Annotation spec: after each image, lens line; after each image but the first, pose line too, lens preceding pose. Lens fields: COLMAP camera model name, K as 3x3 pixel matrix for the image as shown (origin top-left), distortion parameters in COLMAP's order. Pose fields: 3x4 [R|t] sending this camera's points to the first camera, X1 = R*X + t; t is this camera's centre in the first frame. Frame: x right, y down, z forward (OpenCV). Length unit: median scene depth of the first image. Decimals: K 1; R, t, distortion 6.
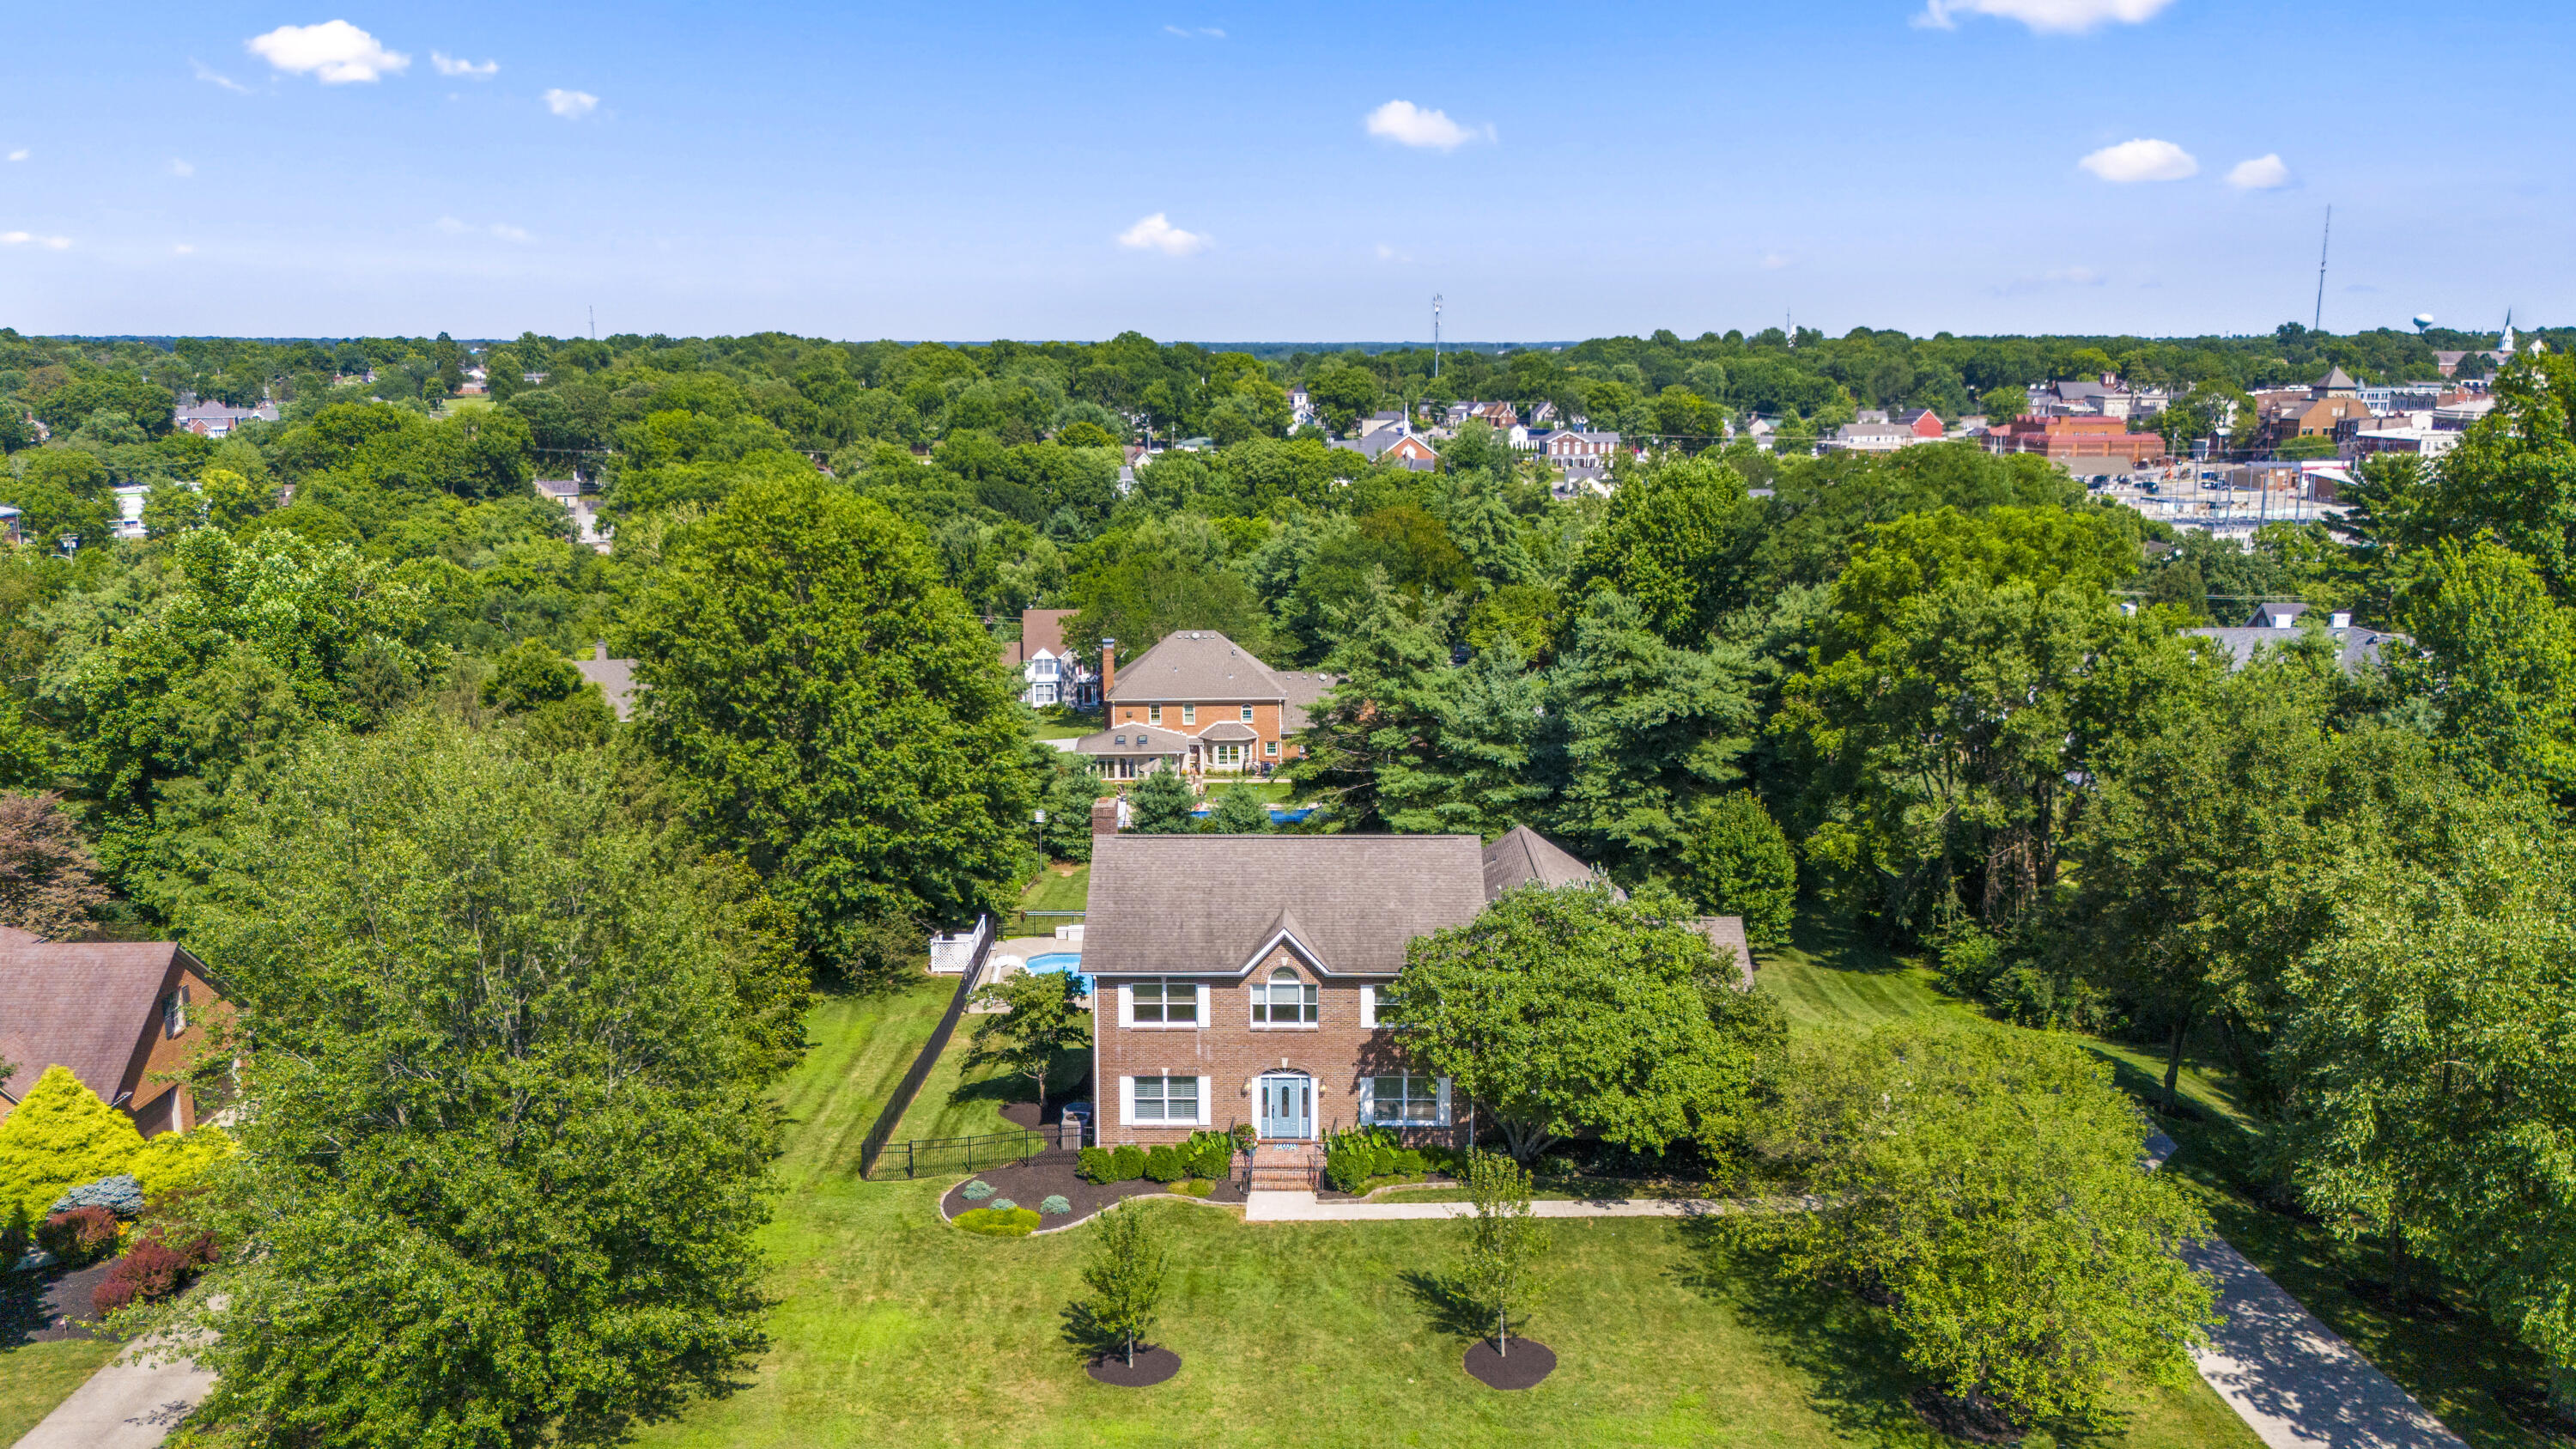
lens RADIAL K [[1945.0, 0, 1285.0], [0, 1945.0, 713.7], [0, 0, 1]] dist [0.059582, -0.045575]
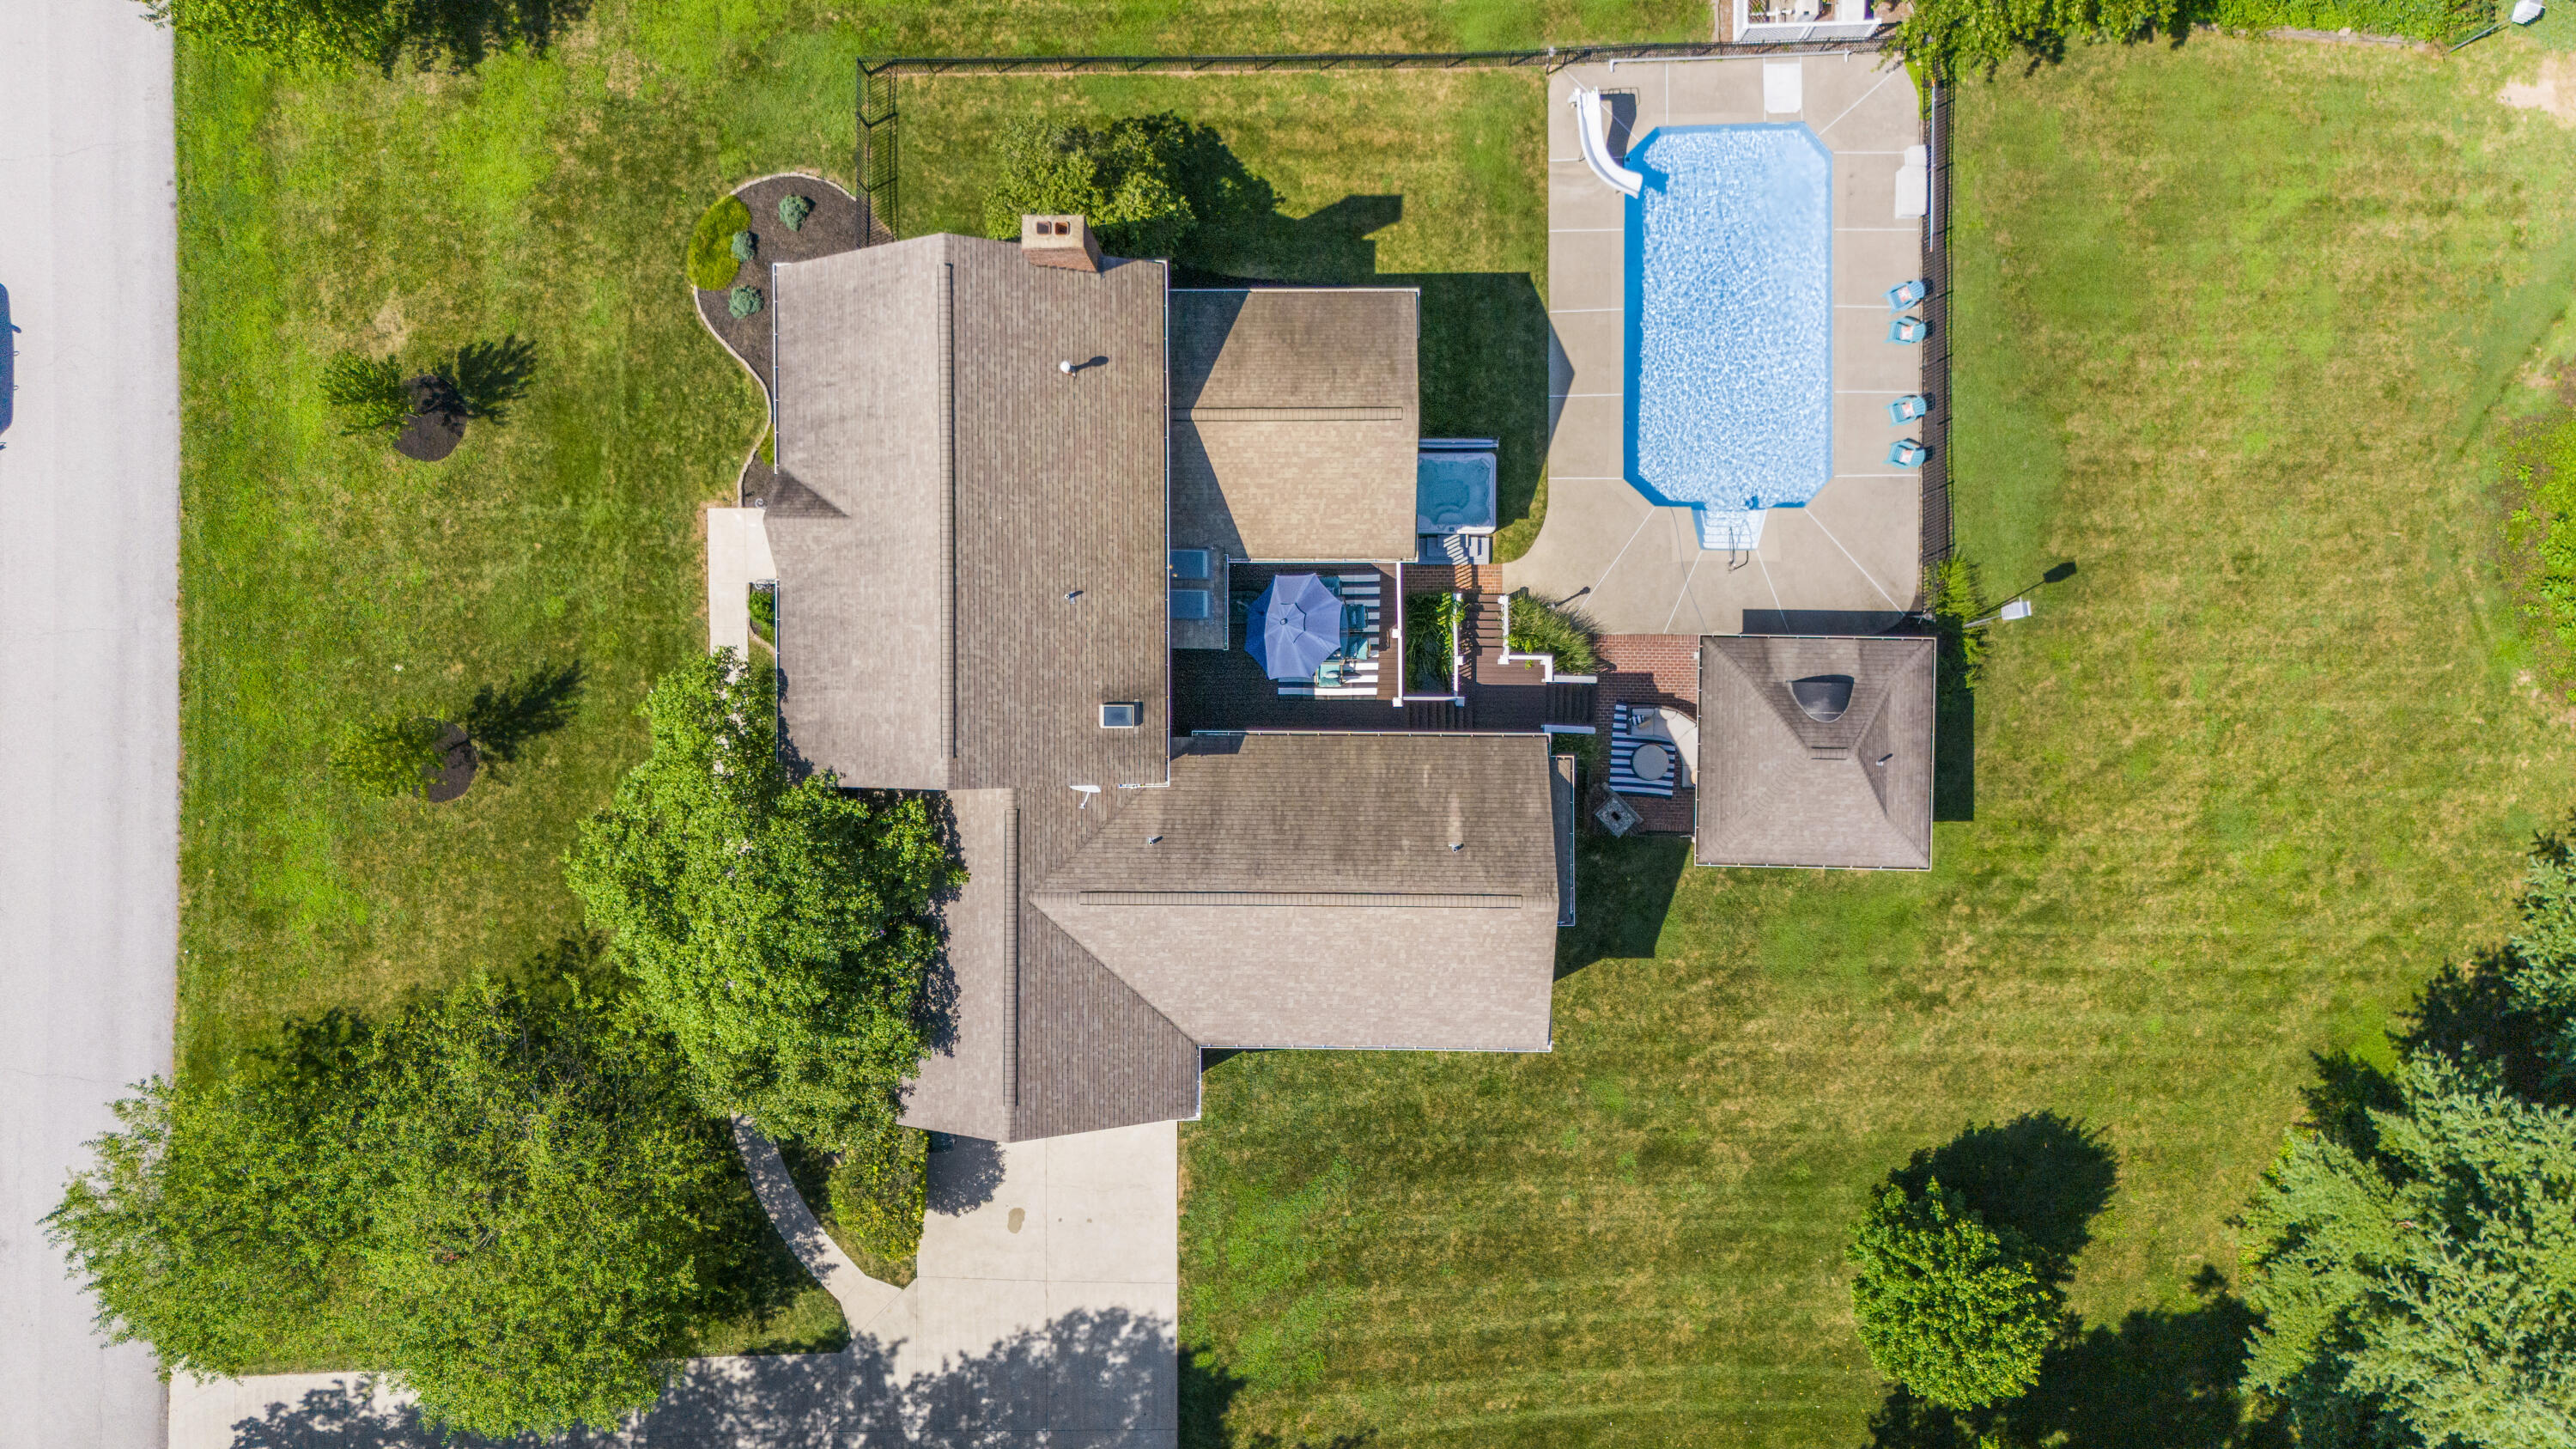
lens RADIAL K [[1945.0, 0, 1310.8], [0, 1945.0, 733.9], [0, 0, 1]] dist [0.059582, -0.045575]
pose [[0.021625, 0.999766, -0.000331, 0.088942], [-0.166585, 0.003930, 0.986019, -0.673689], [0.985790, -0.021268, 0.166631, 1.047252]]
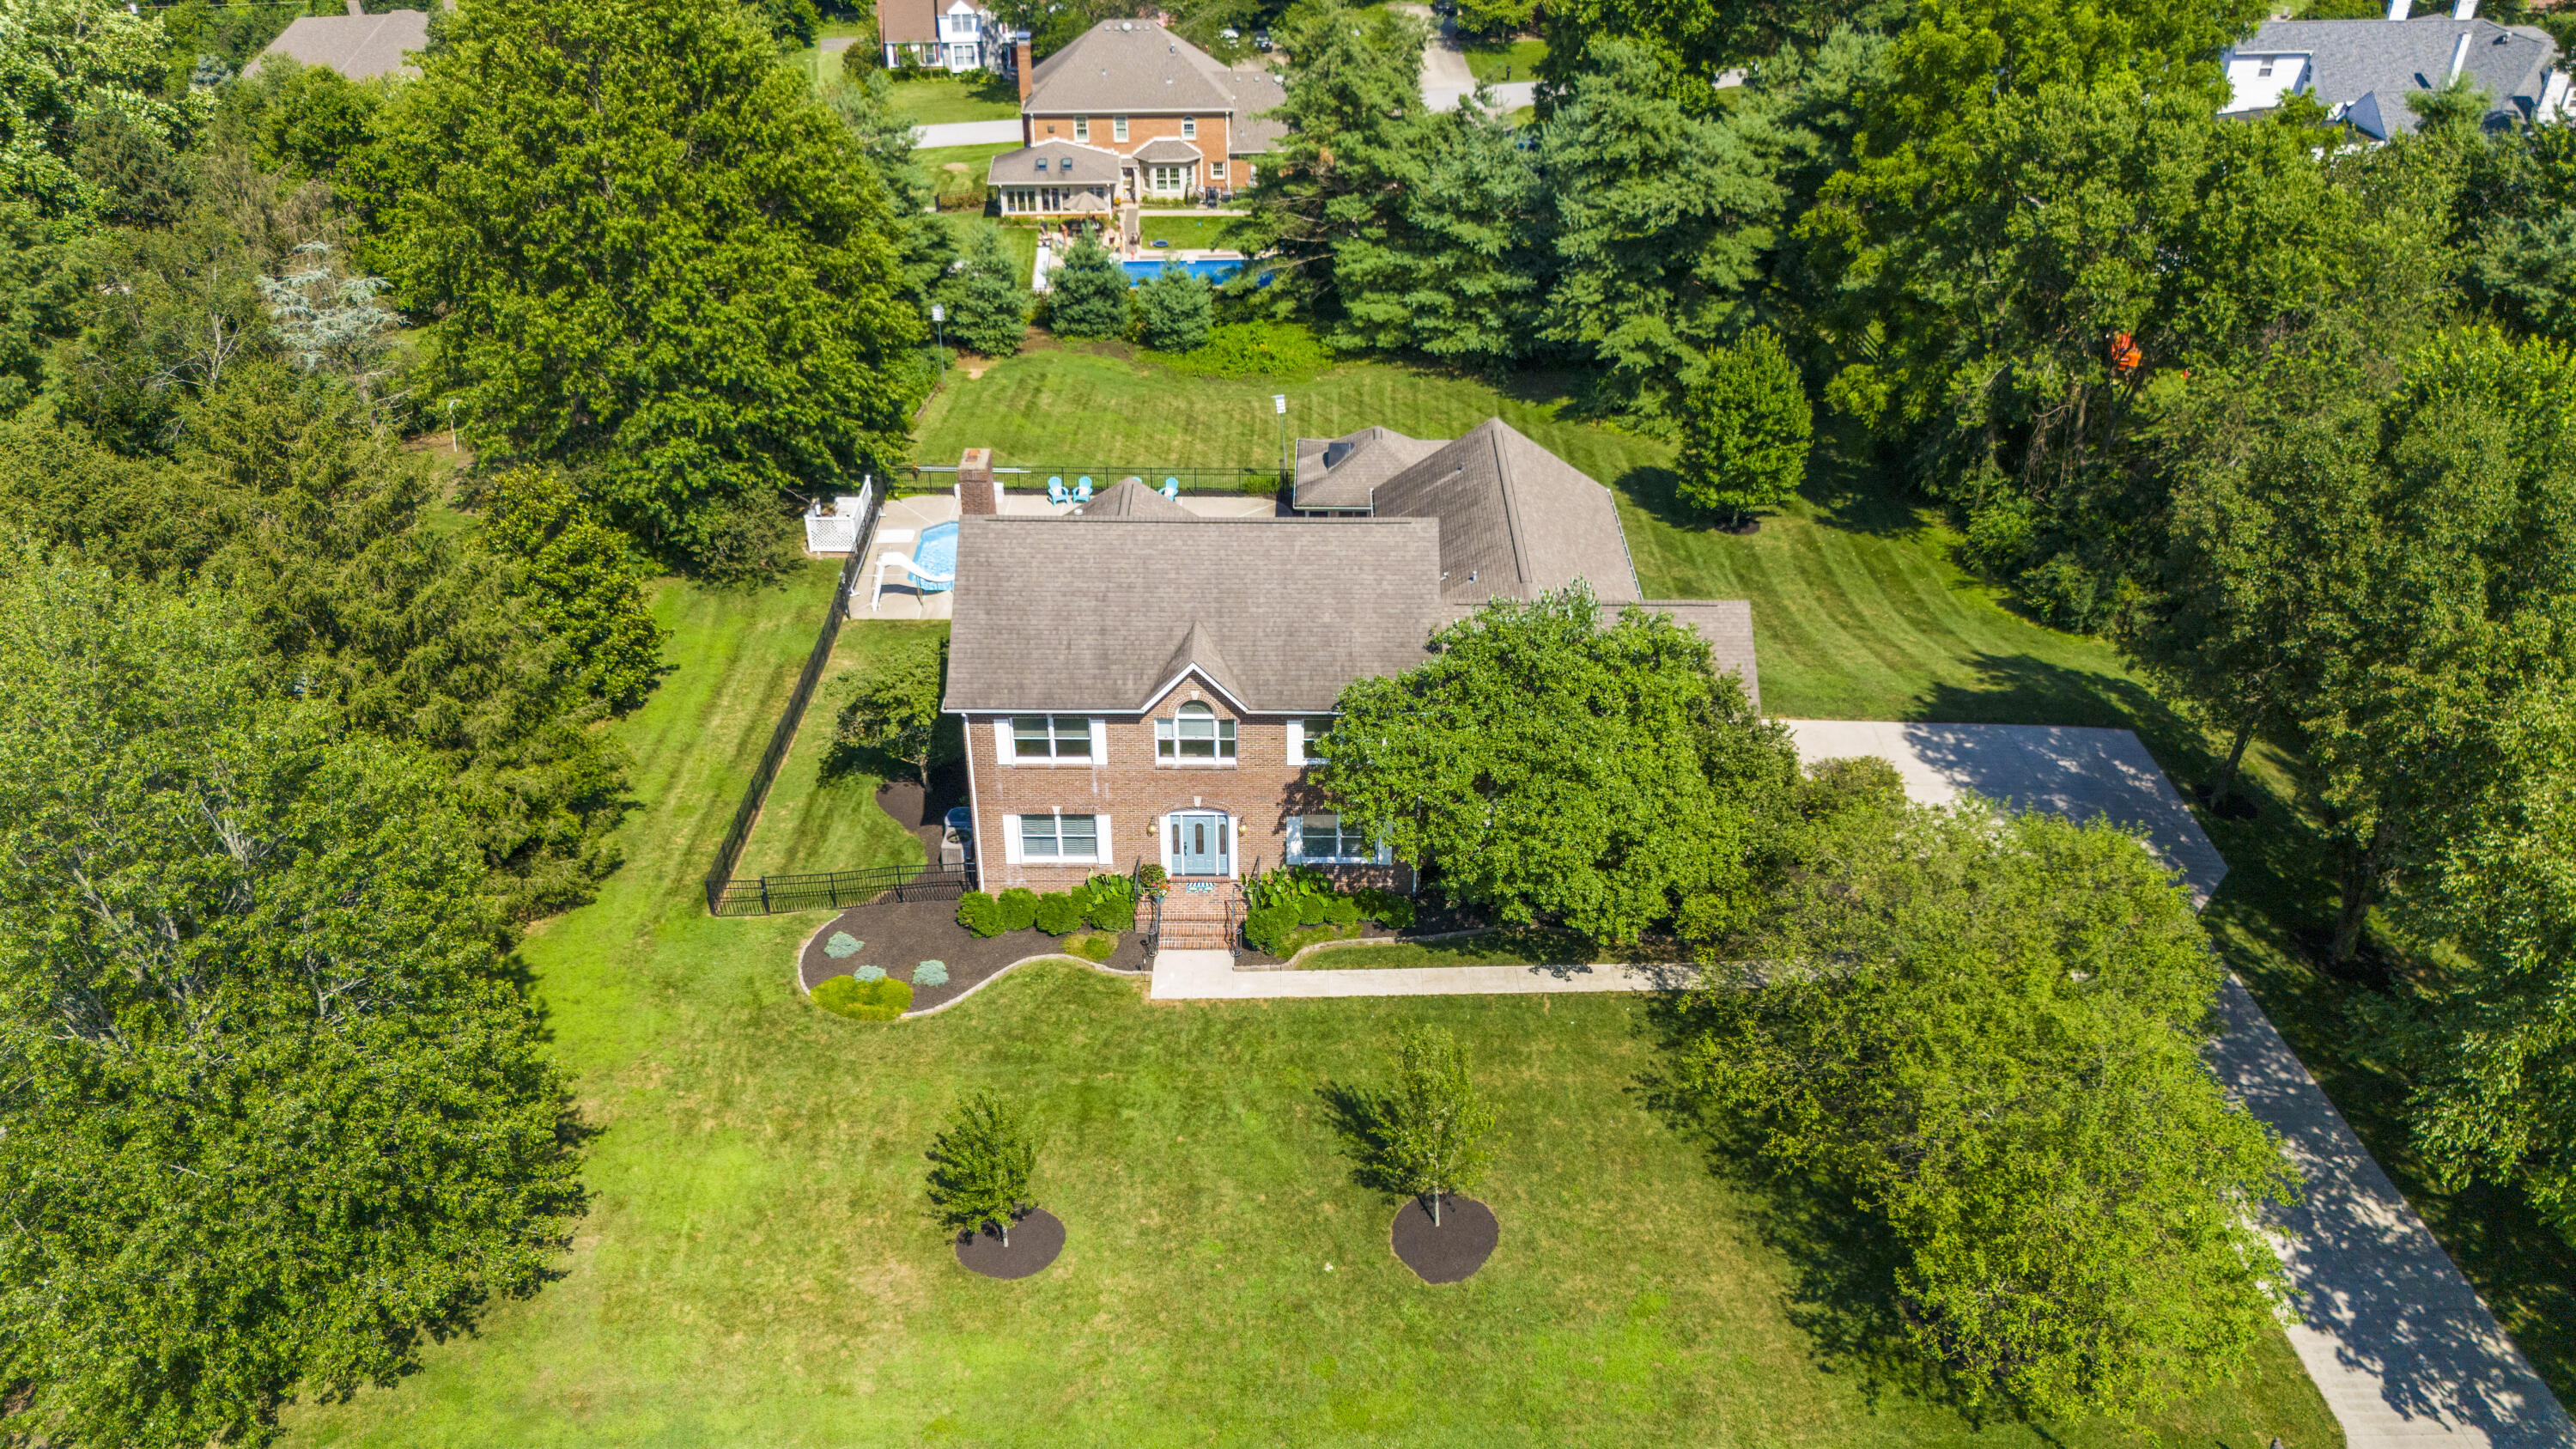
lens RADIAL K [[1945.0, 0, 1297.5], [0, 1945.0, 734.5], [0, 0, 1]] dist [0.059582, -0.045575]
pose [[0.999838, -0.003872, 0.017601, 0.028170], [-0.002809, 0.931231, 0.364419, -0.152379], [-0.017802, -0.364409, 0.931069, 0.221894]]
